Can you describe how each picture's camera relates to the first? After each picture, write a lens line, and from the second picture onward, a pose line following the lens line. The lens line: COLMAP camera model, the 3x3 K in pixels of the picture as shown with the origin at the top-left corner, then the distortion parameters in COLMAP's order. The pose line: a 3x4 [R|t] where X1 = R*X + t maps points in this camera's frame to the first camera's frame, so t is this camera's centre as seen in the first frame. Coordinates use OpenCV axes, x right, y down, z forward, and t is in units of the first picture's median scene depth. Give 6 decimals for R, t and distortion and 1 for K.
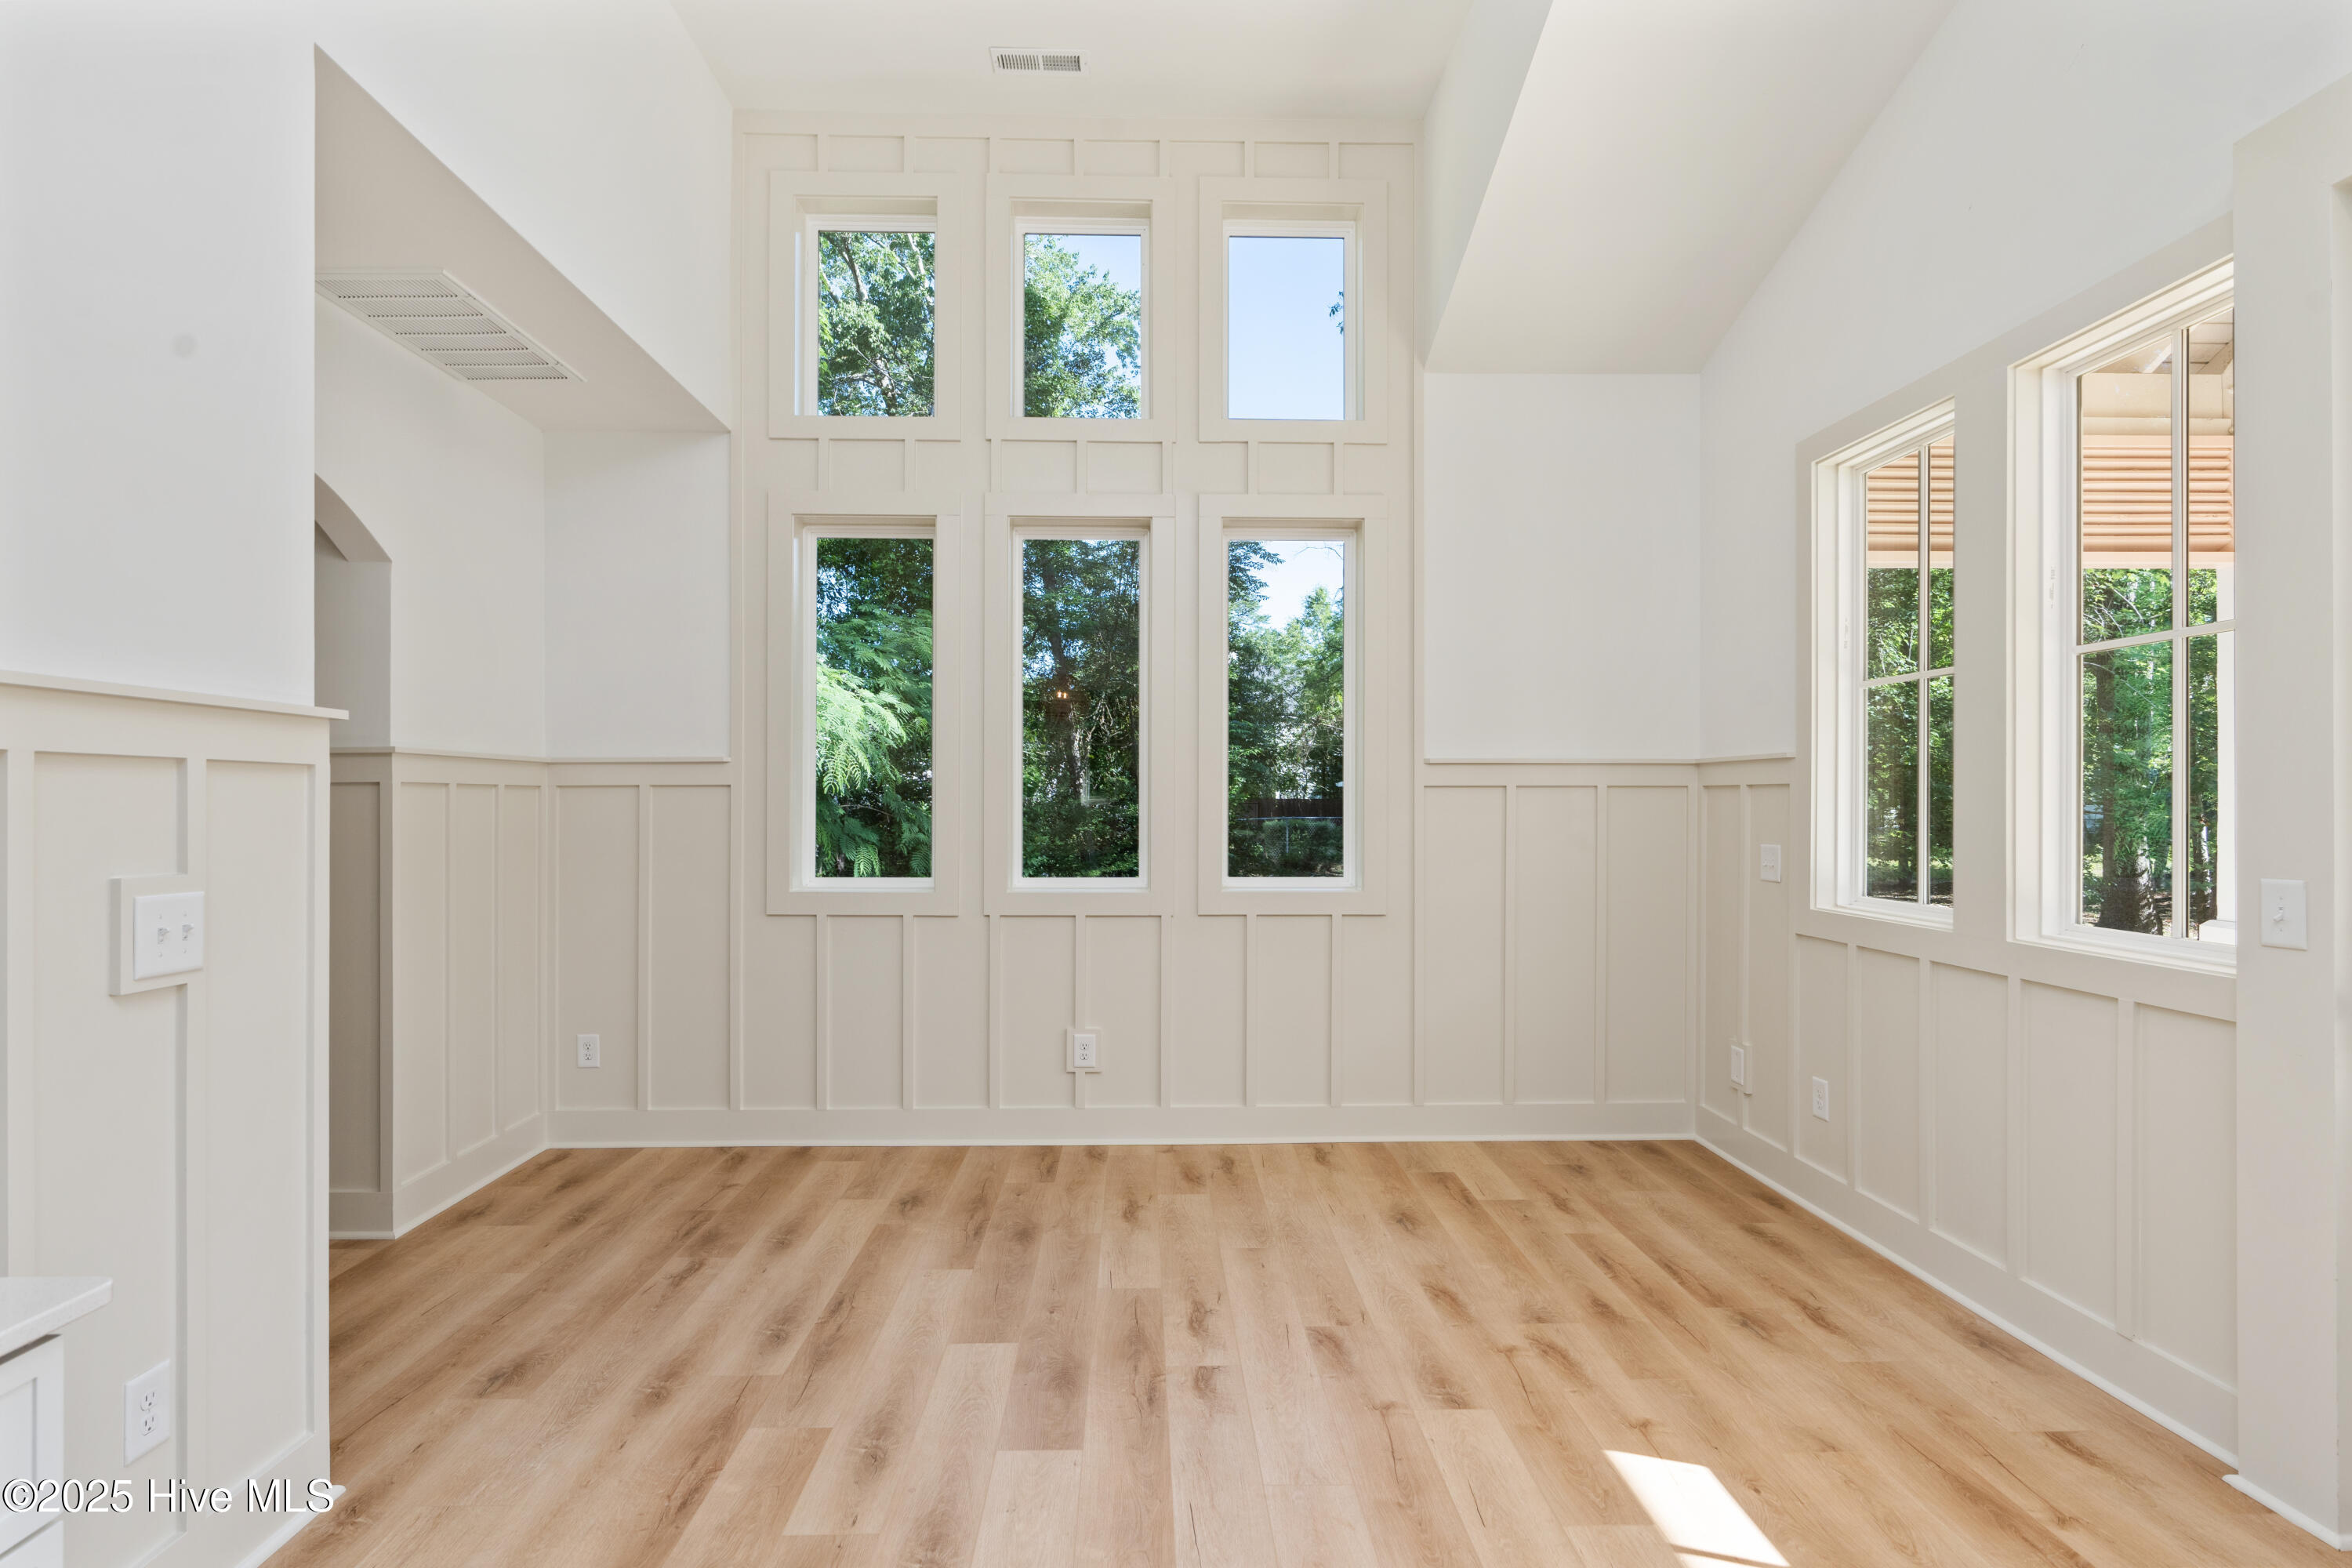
lens RADIAL K [[1176.3, 0, 1192.4], [0, 1176.3, 804.7], [0, 0, 1]] dist [-0.006858, 0.002942]
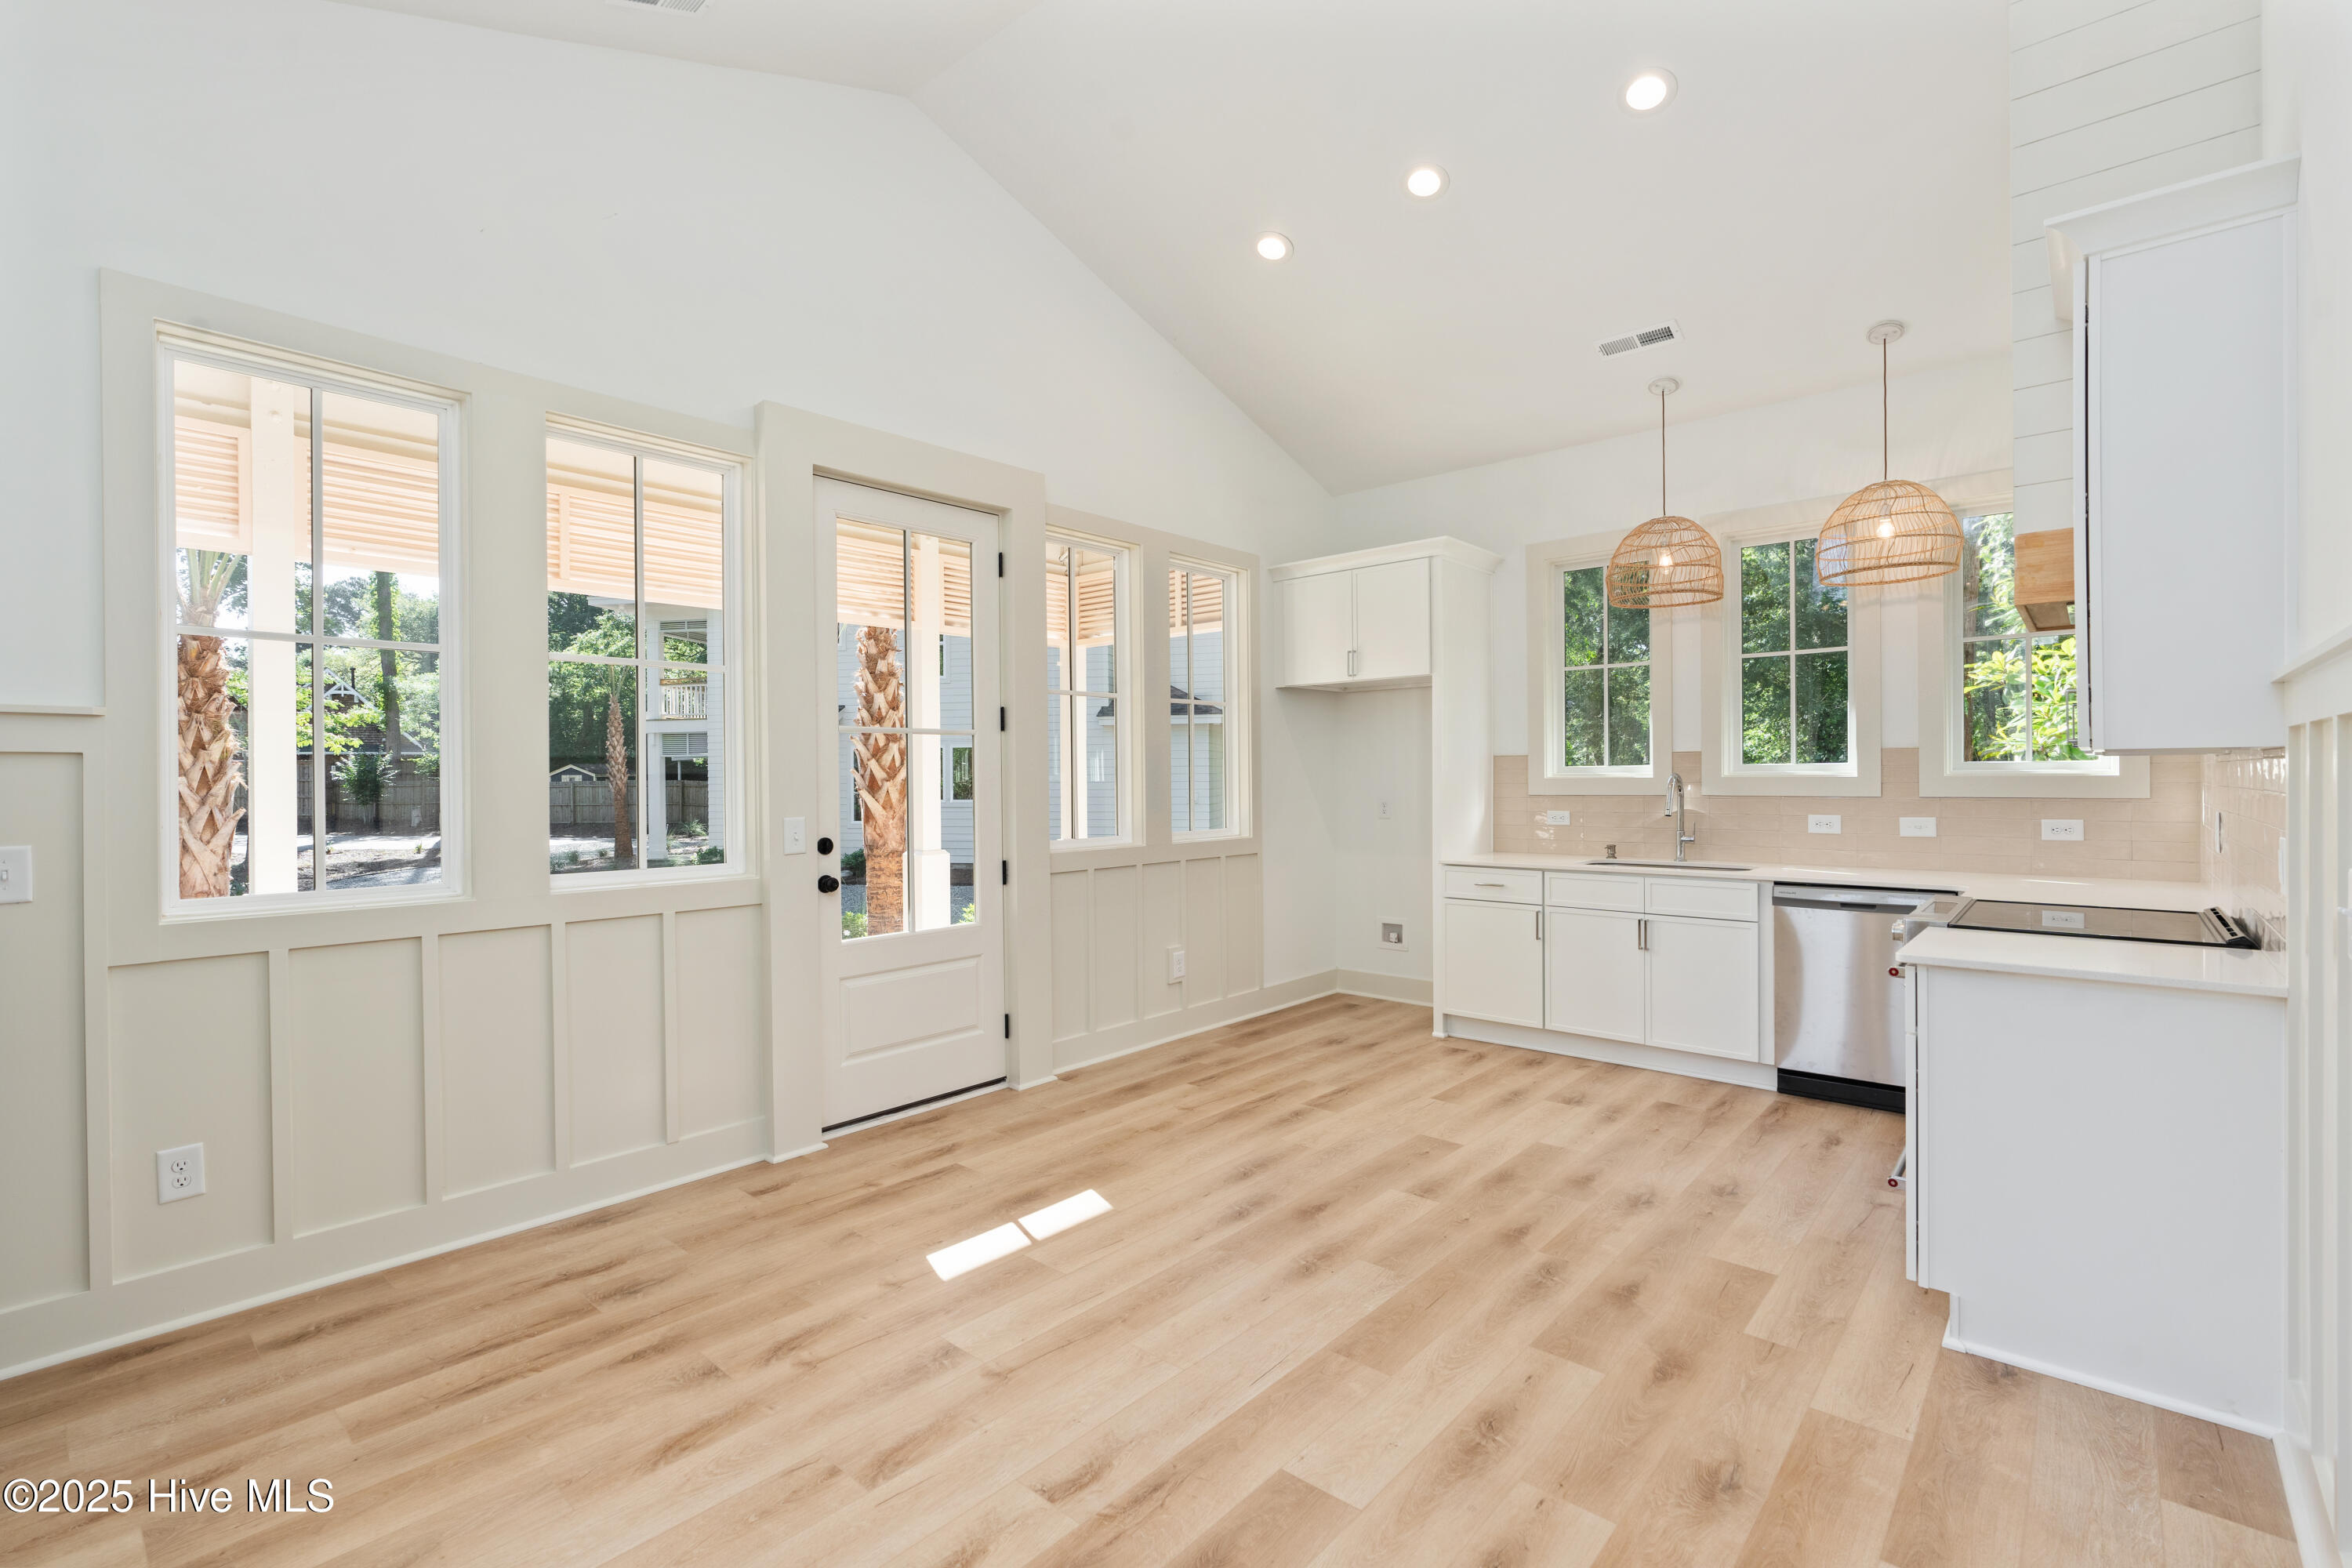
lens RADIAL K [[1045.4, 0, 1155.3], [0, 1045.4, 775.8], [0, 0, 1]] dist [-0.011487, 0.005473]
pose [[-0.707803, 0.004707, 0.706394, -0.414554], [0.008313, 0.999964, 0.001666, -0.000184], [-0.706360, 0.007052, -0.707817, 1.126074]]
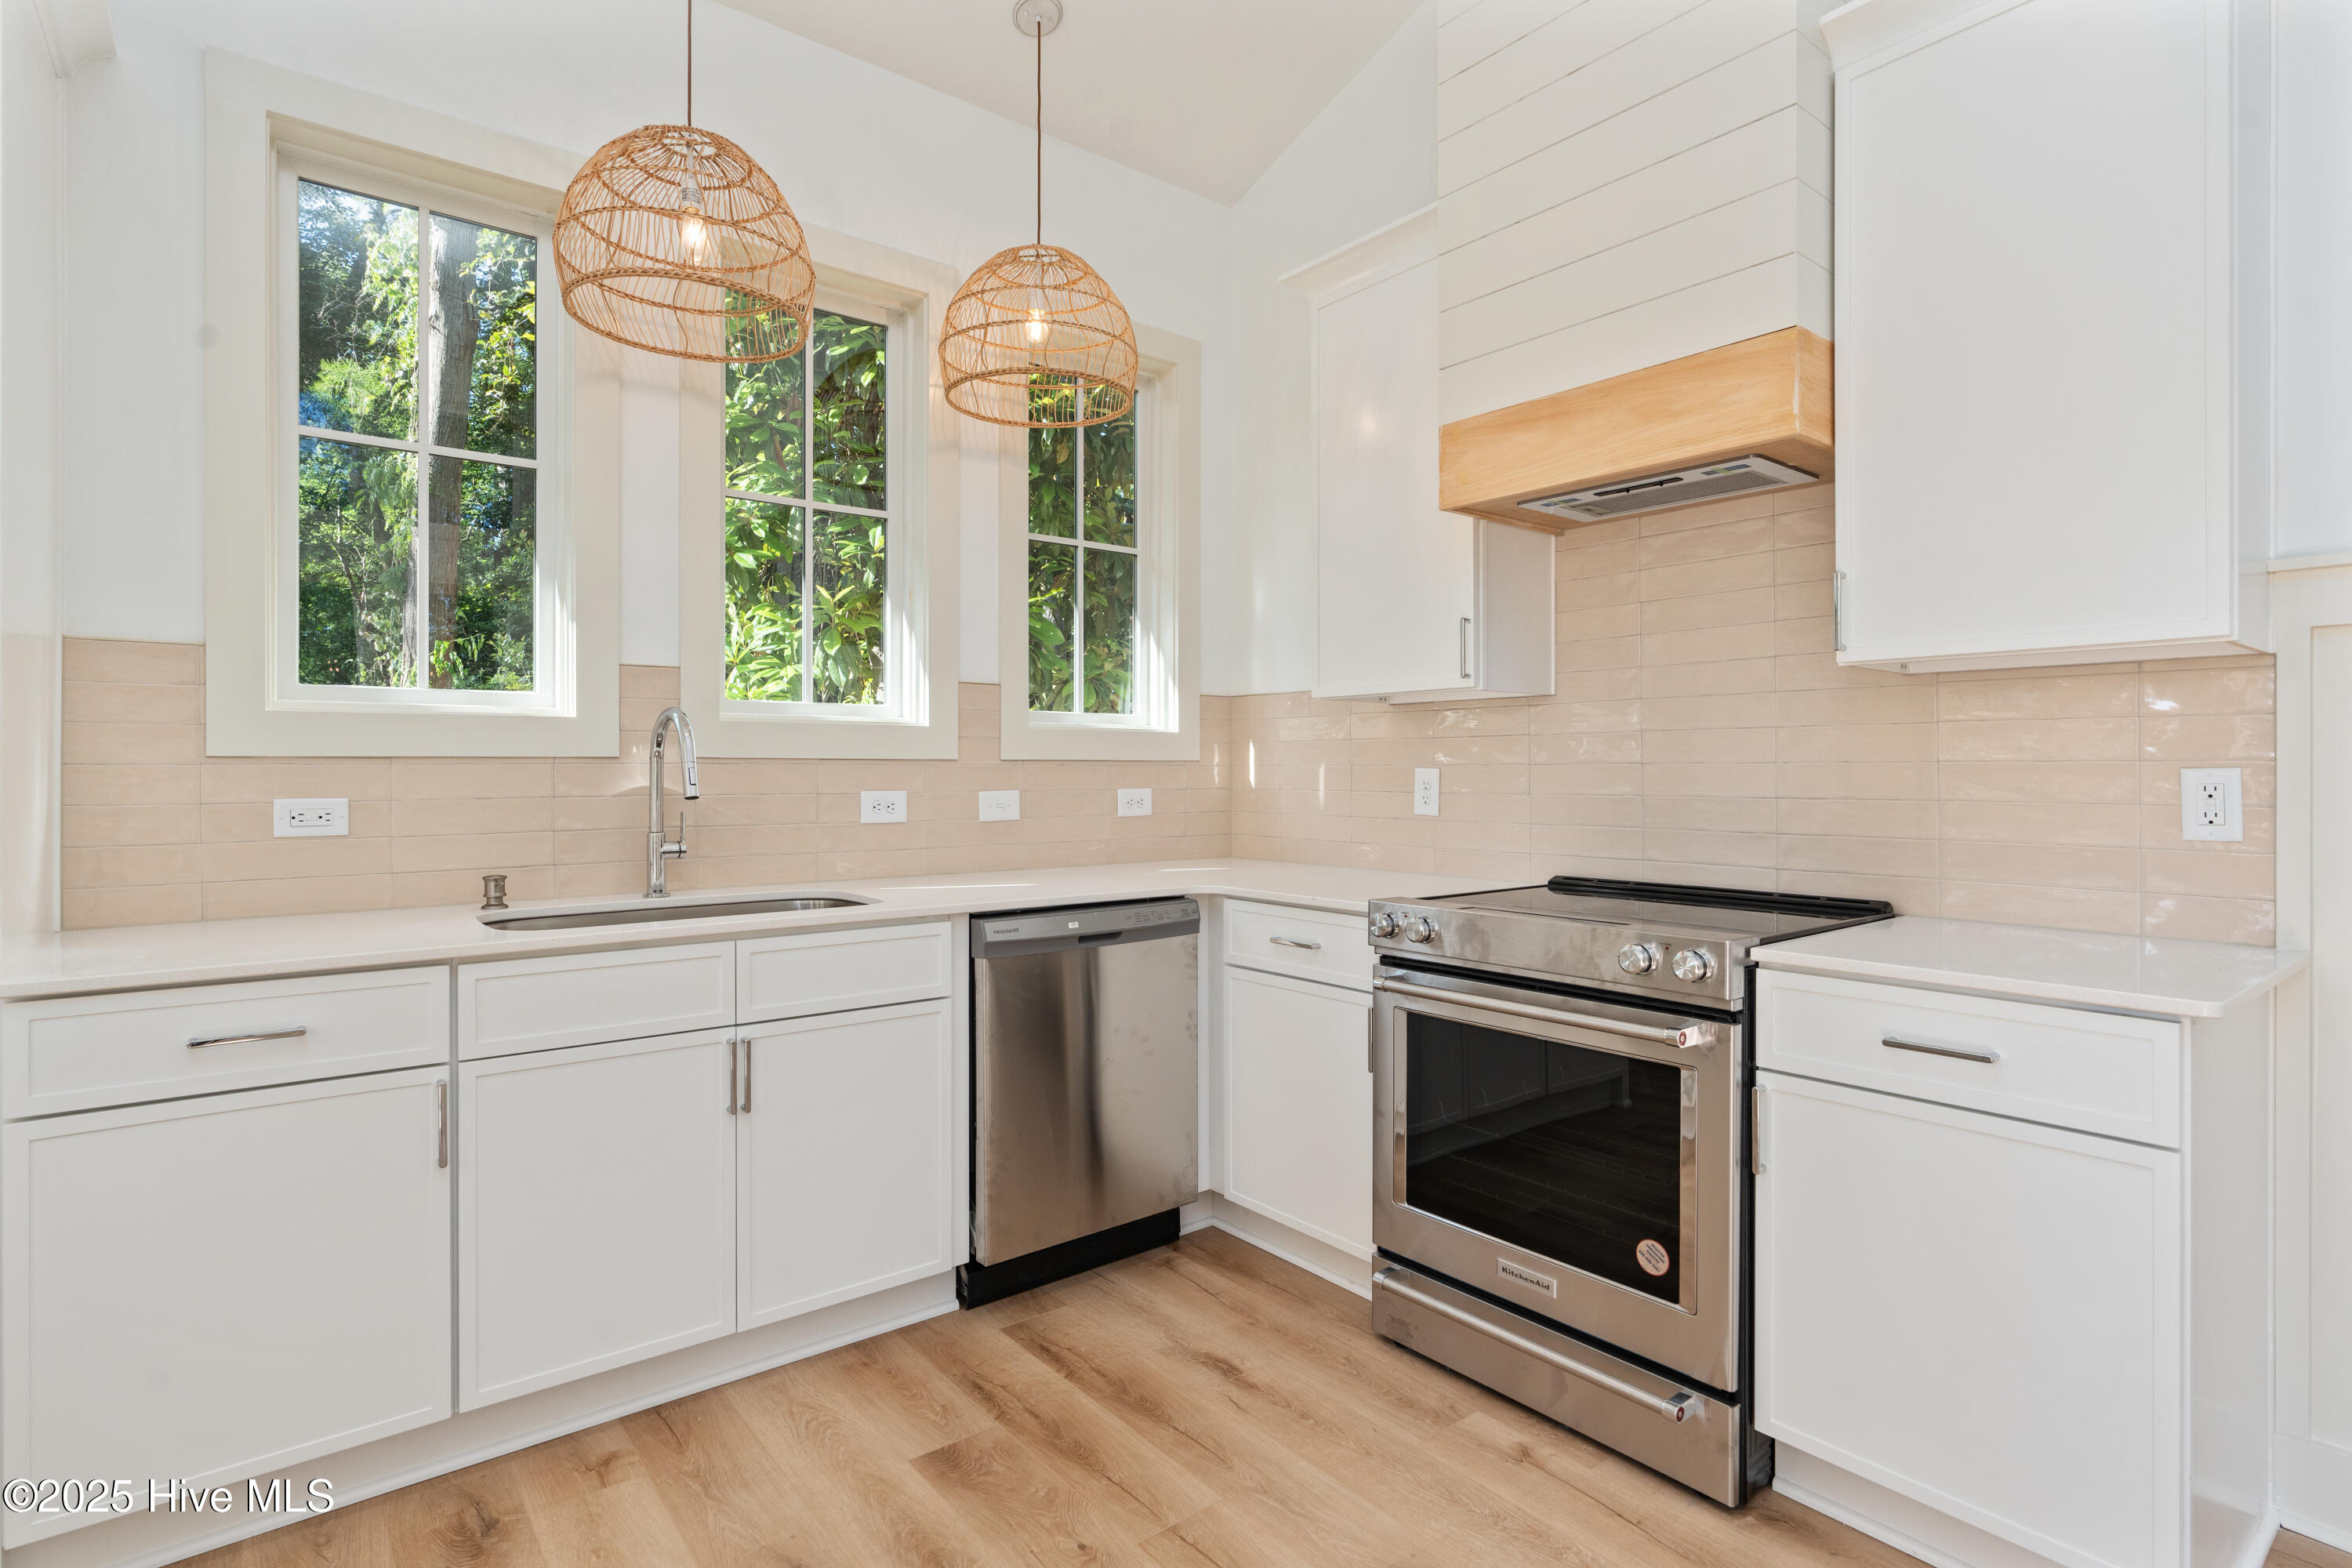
lens RADIAL K [[1176.3, 0, 1168.9], [0, 1176.3, 767.6], [0, 0, 1]] dist [-0.006858, 0.002942]
pose [[-0.813828, 0.000086, -0.581106, 0.250199], [-0.001462, 0.999997, 0.002196, 0.039620], [0.581104, 0.002637, -0.813825, 0.417954]]
